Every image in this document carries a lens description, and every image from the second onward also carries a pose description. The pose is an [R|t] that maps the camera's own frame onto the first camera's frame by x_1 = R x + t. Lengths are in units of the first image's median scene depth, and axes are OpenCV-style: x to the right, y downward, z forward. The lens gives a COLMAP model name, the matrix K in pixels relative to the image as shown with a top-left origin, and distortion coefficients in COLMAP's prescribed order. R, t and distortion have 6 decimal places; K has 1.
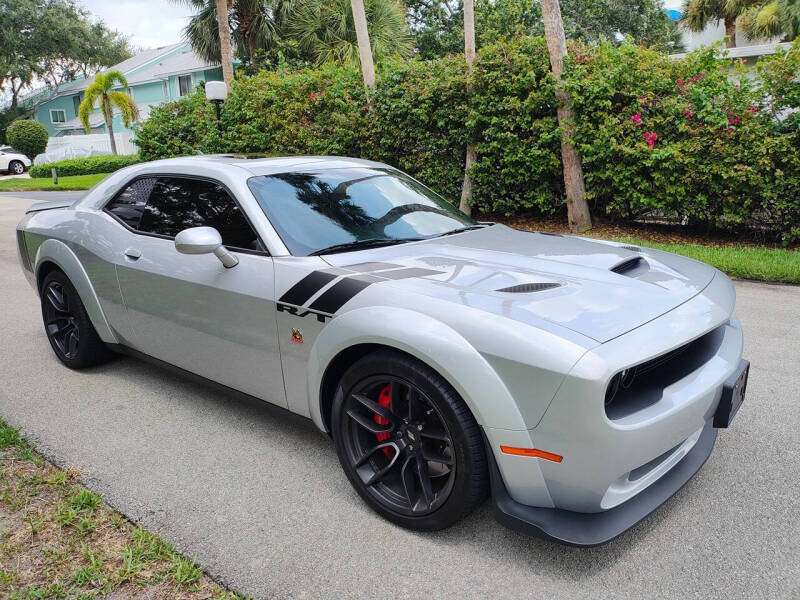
lens RADIAL K [[576.0, 0, 396.3], [0, 576.0, 304.7], [0, 0, 1]] dist [0.089014, -0.108627]
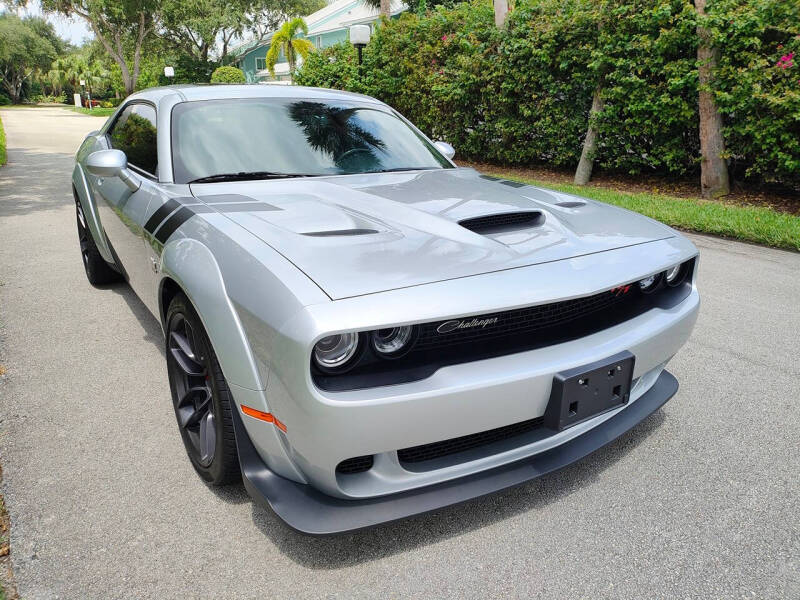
lens RADIAL K [[582.6, 0, 402.7], [0, 582.6, 296.9], [0, 0, 1]] dist [0.030004, -0.028263]
pose [[0.956334, 0.113974, -0.269137, 0.134117], [-0.097023, 0.992413, 0.075514, -0.001989], [0.275702, -0.046104, 0.960137, 0.047887]]
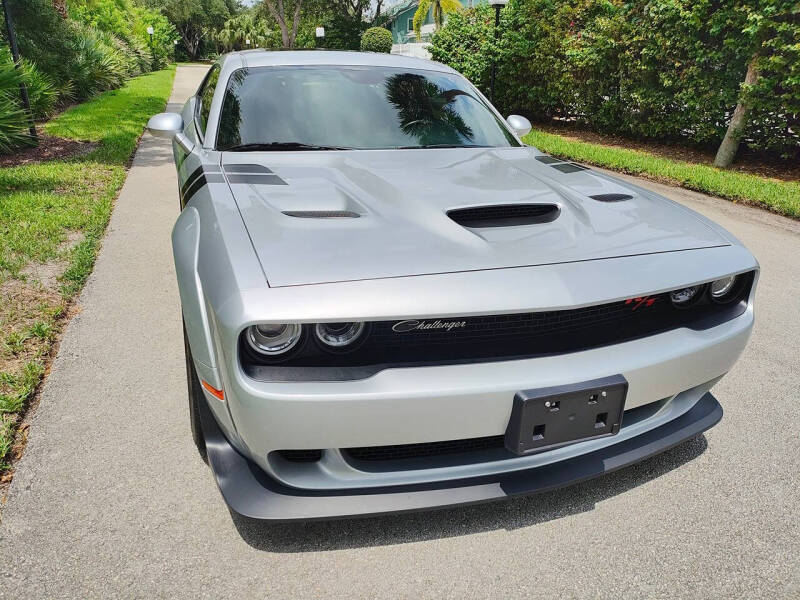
lens RADIAL K [[582.6, 0, 402.7], [0, 582.6, 296.9], [0, 0, 1]] dist [0.030004, -0.028263]
pose [[0.858722, 0.226763, -0.459538, 0.175577], [-0.170793, 0.972138, 0.160555, -0.015877], [0.483142, -0.059386, 0.873526, 0.078755]]
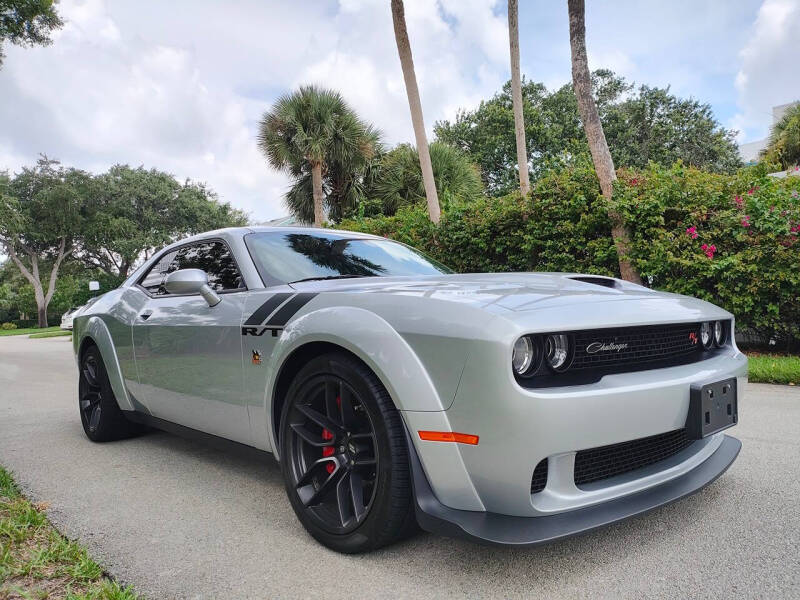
lens RADIAL K [[575.0, 0, 407.1], [0, 575.0, 320.2], [0, 0, 1]] dist [0.074083, -0.072631]
pose [[0.989963, -0.015320, -0.140492, 0.061872], [-0.018475, 0.971548, -0.236123, 0.060776], [0.140112, 0.236348, 0.961513, 0.016263]]
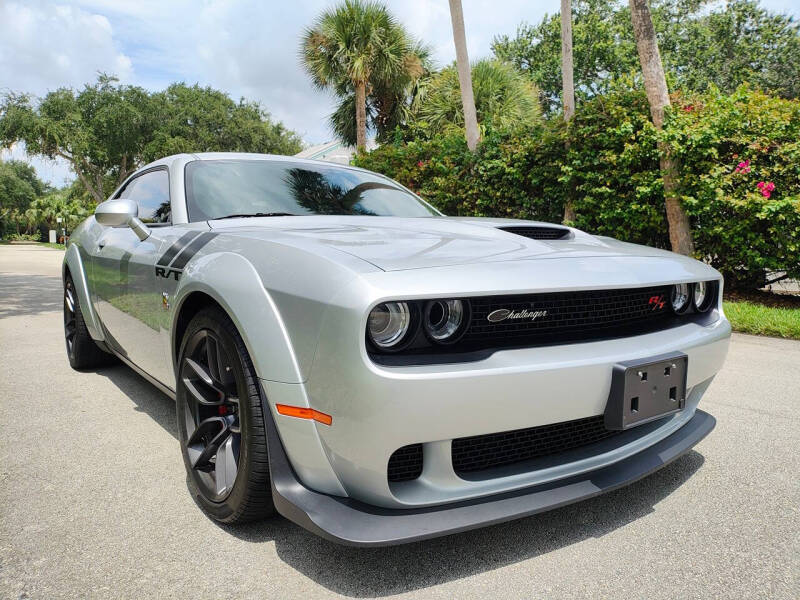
lens RADIAL K [[581.2, 0, 402.6], [0, 581.2, 311.7], [0, 0, 1]] dist [0.065039, -0.083669]
pose [[0.970103, 0.047486, -0.238001, 0.112889], [-0.079261, 0.988888, -0.125771, 0.043125], [0.229384, 0.140875, 0.963087, 0.052547]]
